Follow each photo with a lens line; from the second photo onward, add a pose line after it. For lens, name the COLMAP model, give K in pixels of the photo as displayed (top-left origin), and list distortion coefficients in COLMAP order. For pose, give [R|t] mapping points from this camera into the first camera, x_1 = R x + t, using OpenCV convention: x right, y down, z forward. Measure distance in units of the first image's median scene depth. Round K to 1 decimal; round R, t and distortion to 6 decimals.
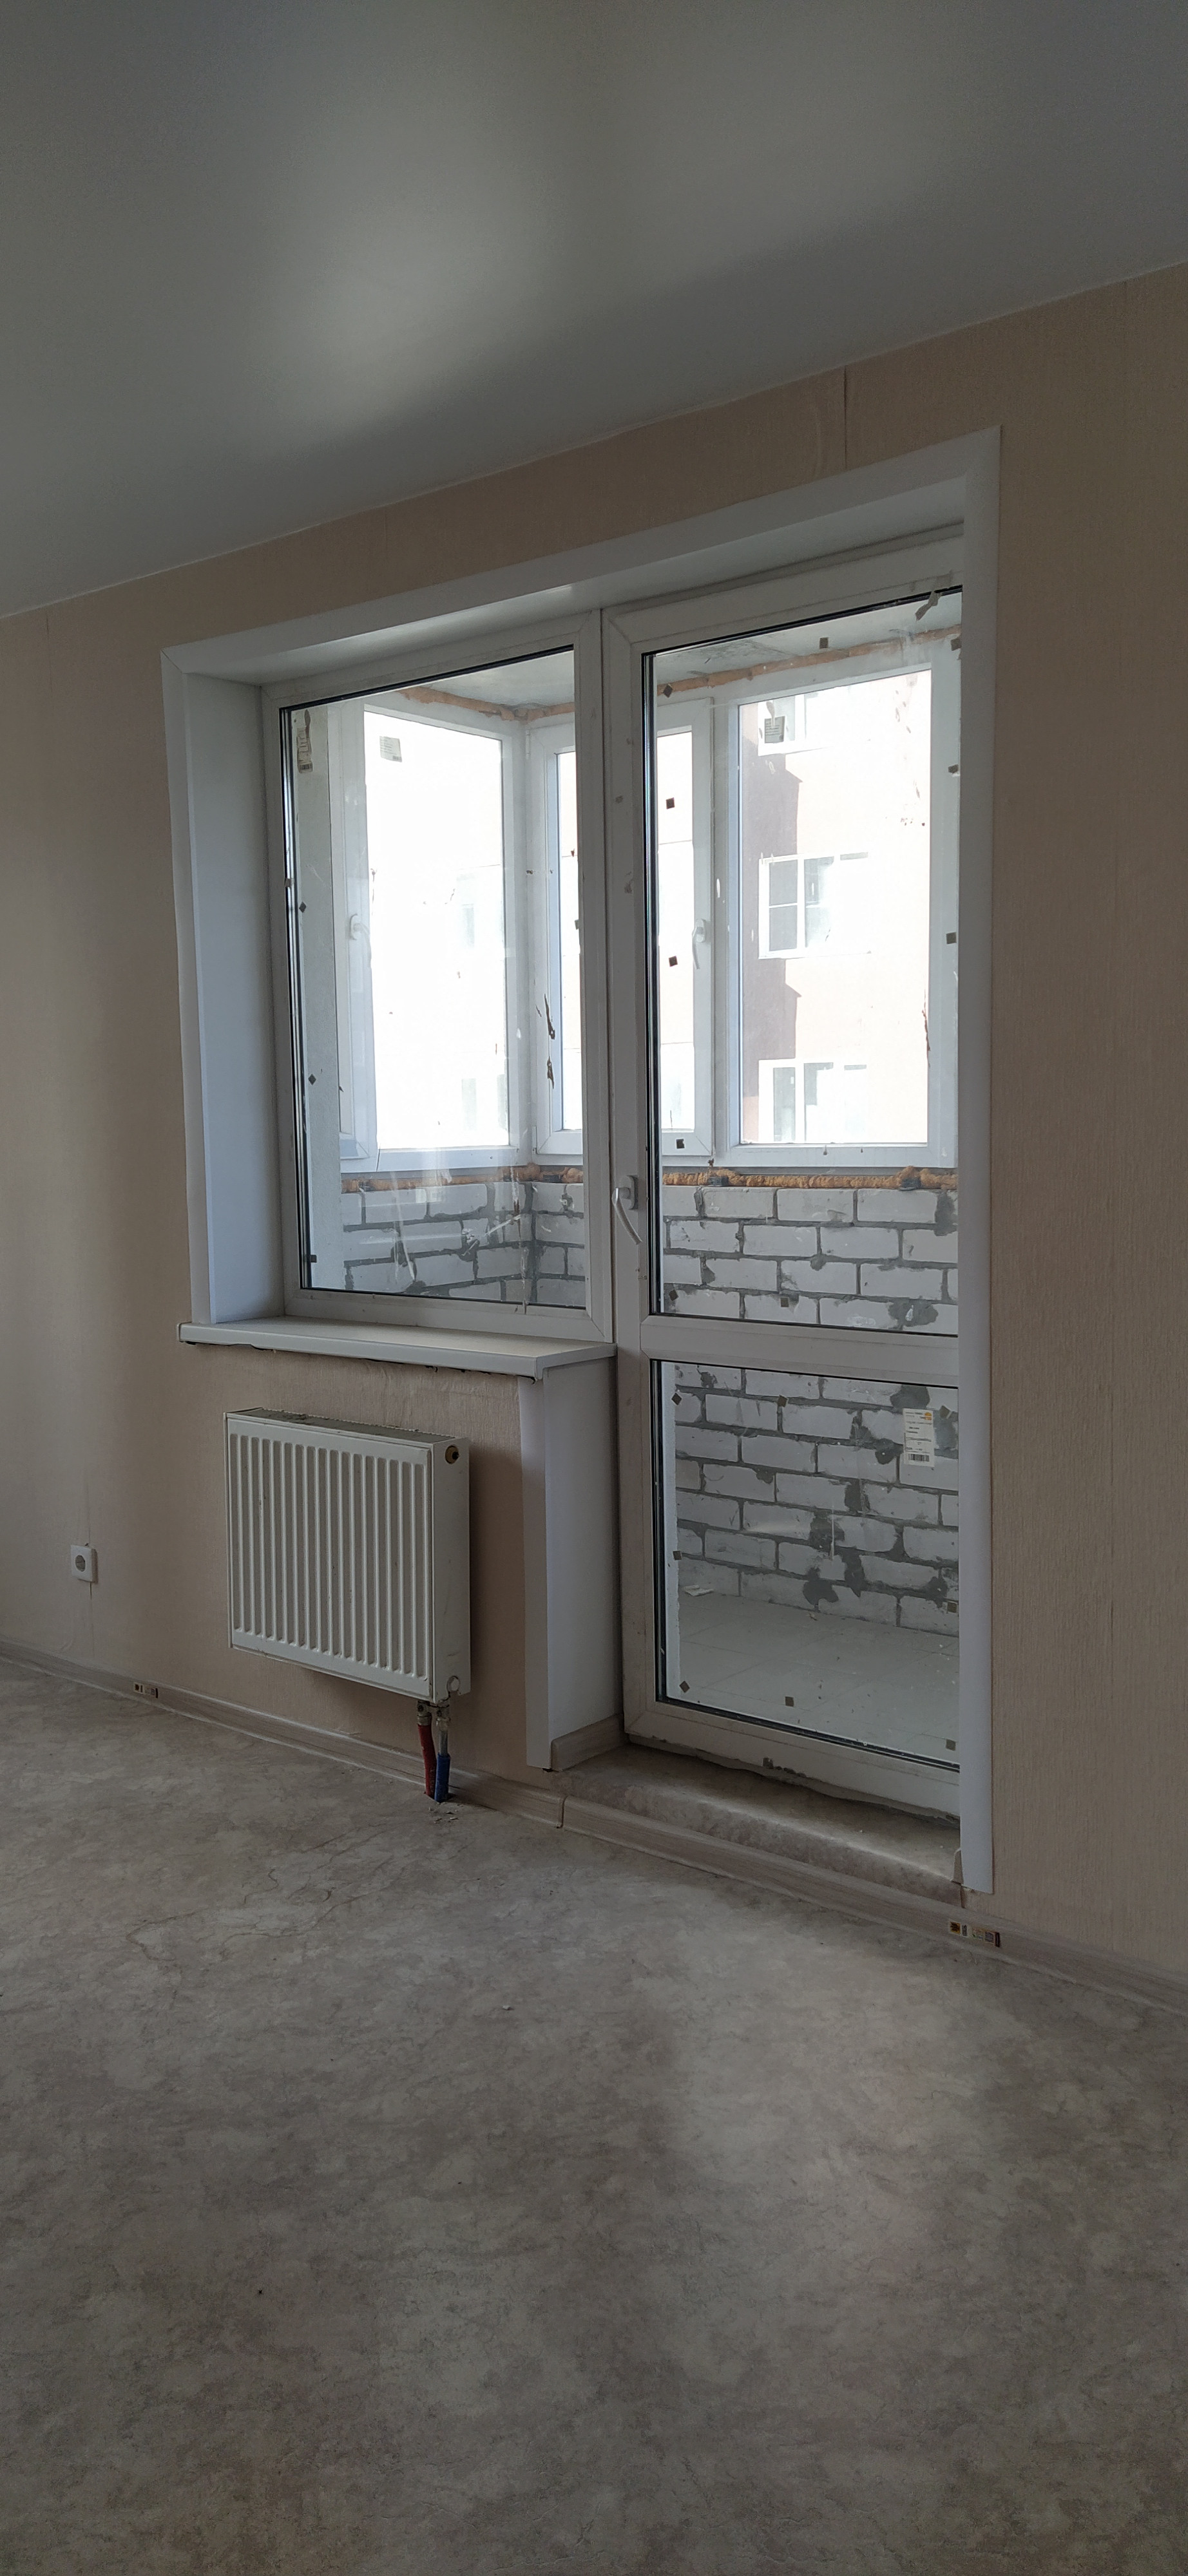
lens RADIAL K [[1902.4, 0, 594.0], [0, 1902.4, 1288.0], [0, 0, 1]] dist [0.124374, -0.177312]
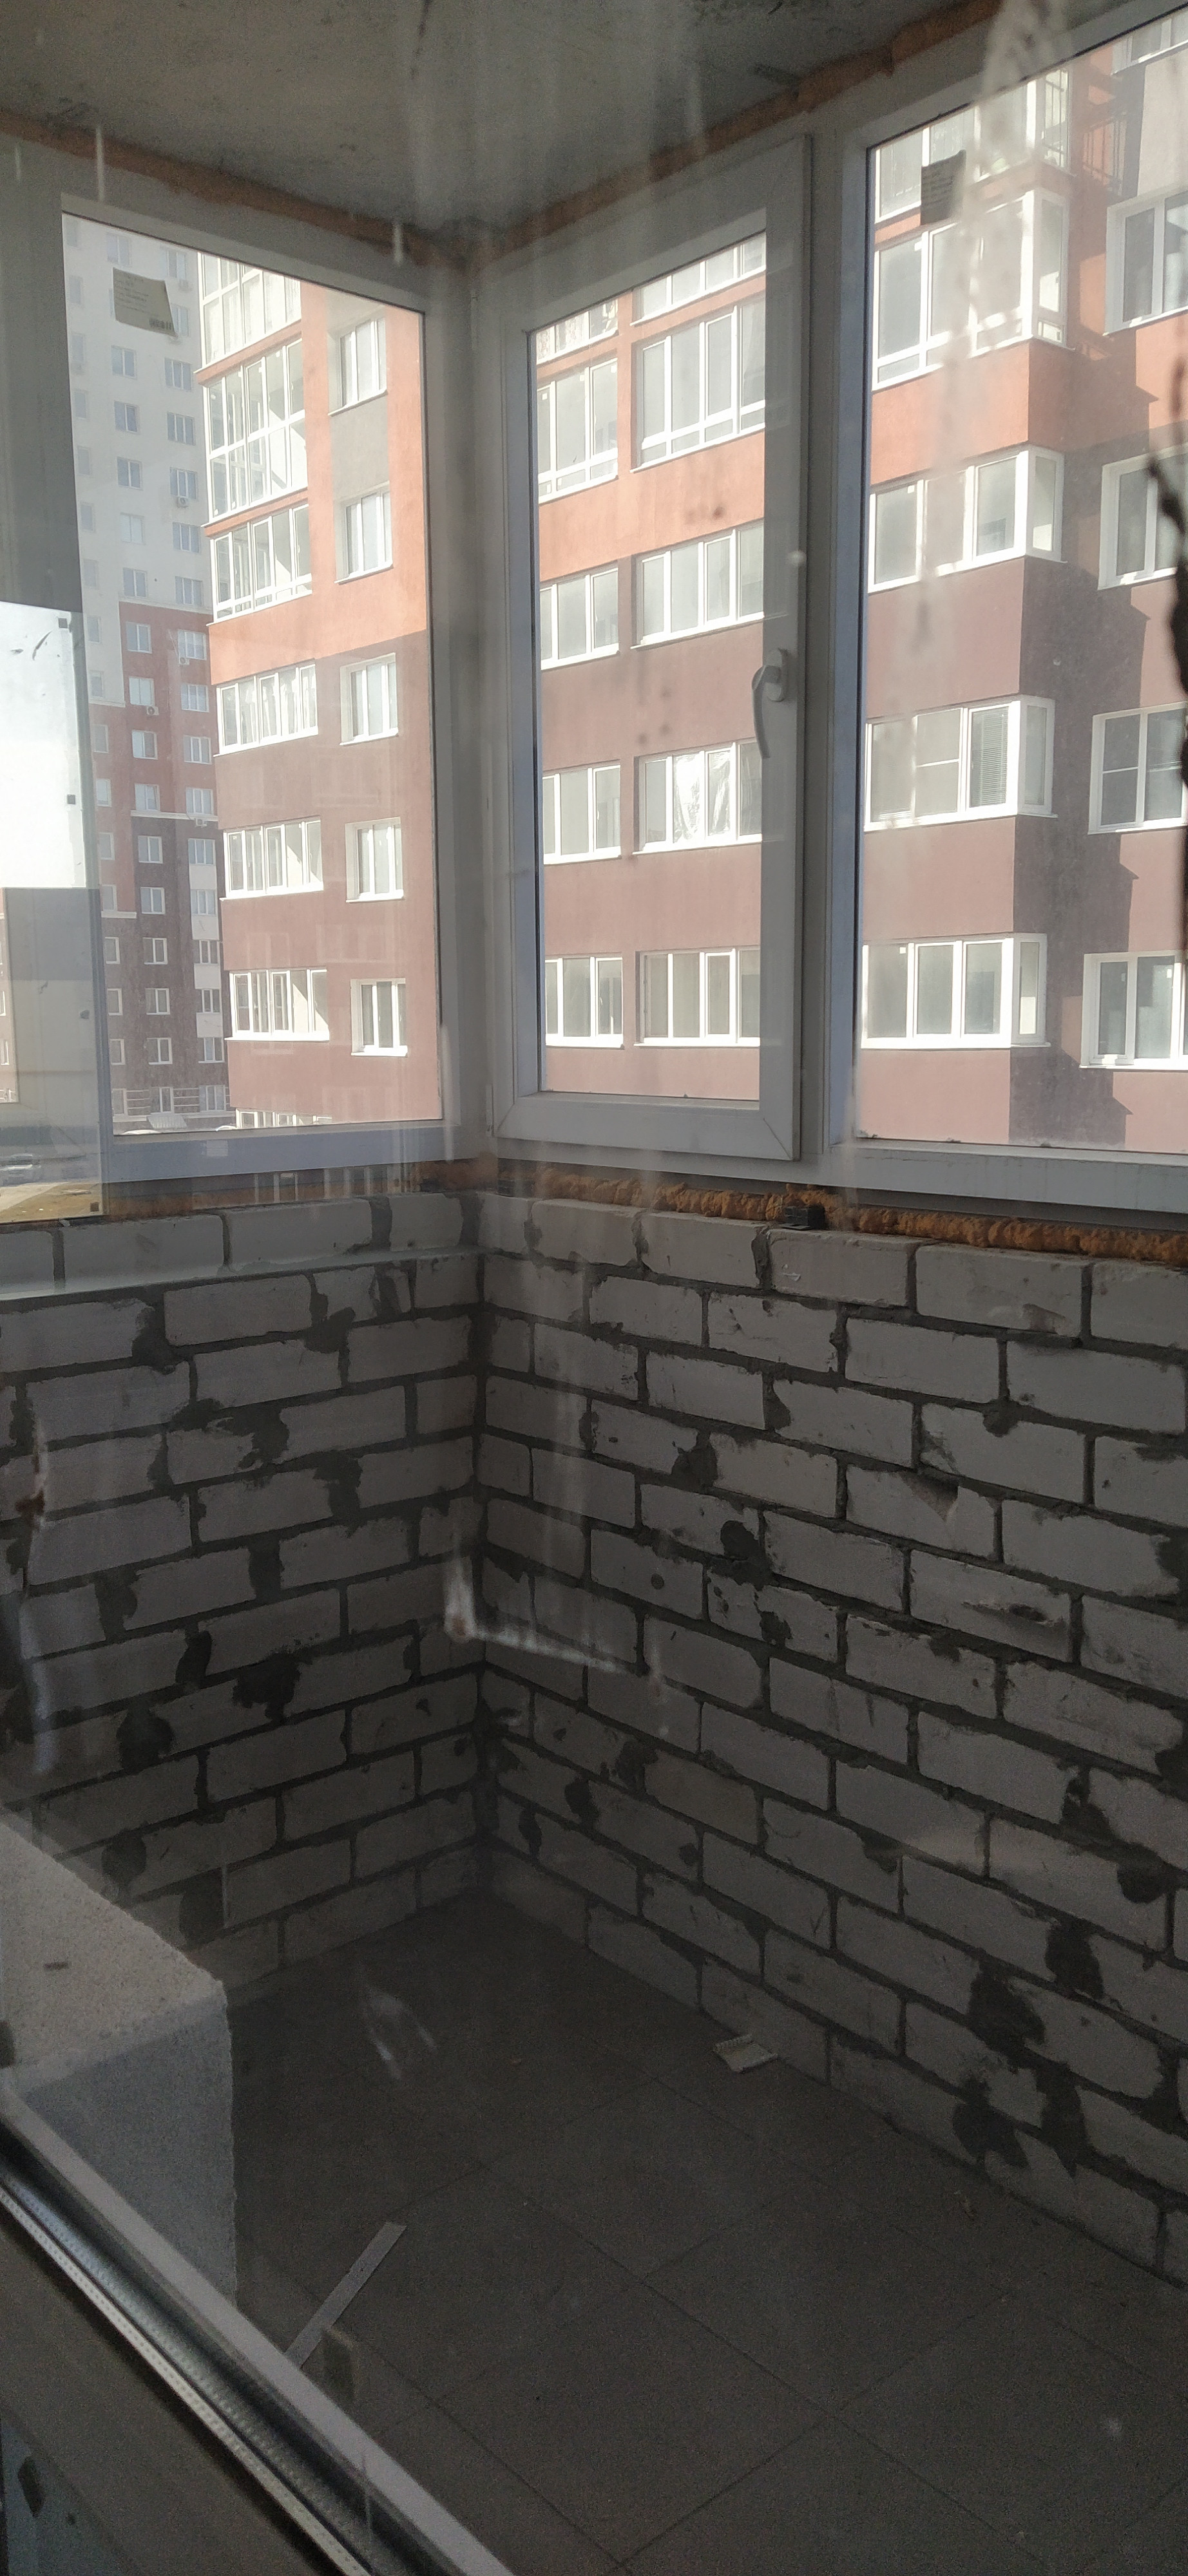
lens RADIAL K [[1931.4, 0, 594.0], [0, 1931.4, 1288.0], [0, 0, 1]] dist [0.050570, -0.002933]
pose [[0.985844, 0.028441, -0.165238, 0.093927], [-0.019817, 0.998365, 0.053612, -0.062933], [0.166492, -0.049578, 0.984796, 0.521504]]
